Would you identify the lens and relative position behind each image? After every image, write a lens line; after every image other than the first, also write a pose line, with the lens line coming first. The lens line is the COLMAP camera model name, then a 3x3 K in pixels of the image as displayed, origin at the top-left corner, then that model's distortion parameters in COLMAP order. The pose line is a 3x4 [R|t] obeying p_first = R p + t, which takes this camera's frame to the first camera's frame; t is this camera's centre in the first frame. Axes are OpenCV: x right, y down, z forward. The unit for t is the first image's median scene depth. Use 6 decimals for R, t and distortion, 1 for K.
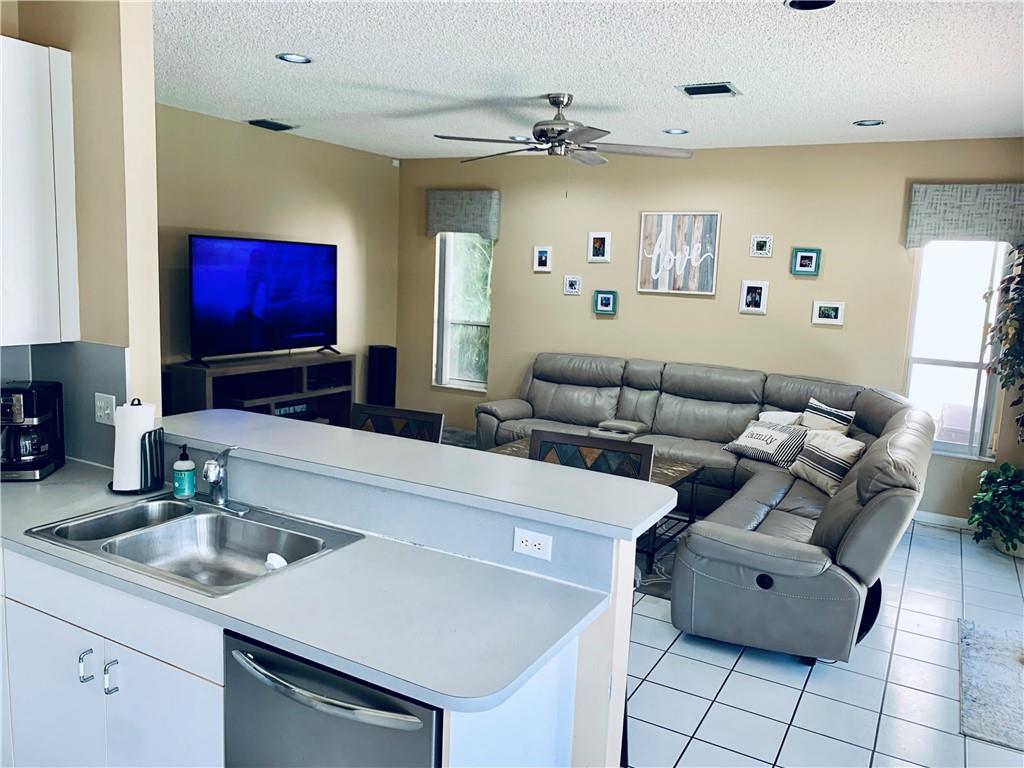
lens RADIAL K [[780.6, 0, 511.8], [0, 780.6, 386.9], [0, 0, 1]] dist [0.002903, 0.000535]
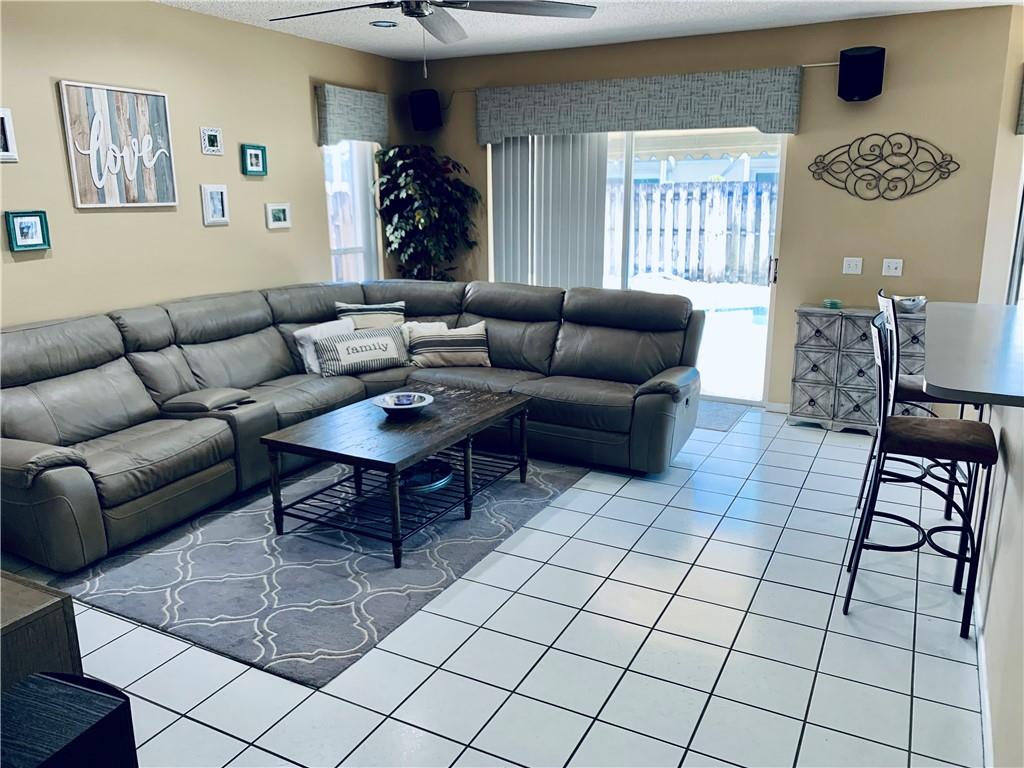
lens RADIAL K [[780.6, 0, 512.0], [0, 780.6, 377.8], [0, 0, 1]] dist [0.002903, 0.000535]
pose [[-0.029118, -0.276687, 0.960519, -0.525473], [0.151291, 0.948636, 0.277851, -0.119651], [-0.988060, 0.153408, 0.014238, 0.686496]]
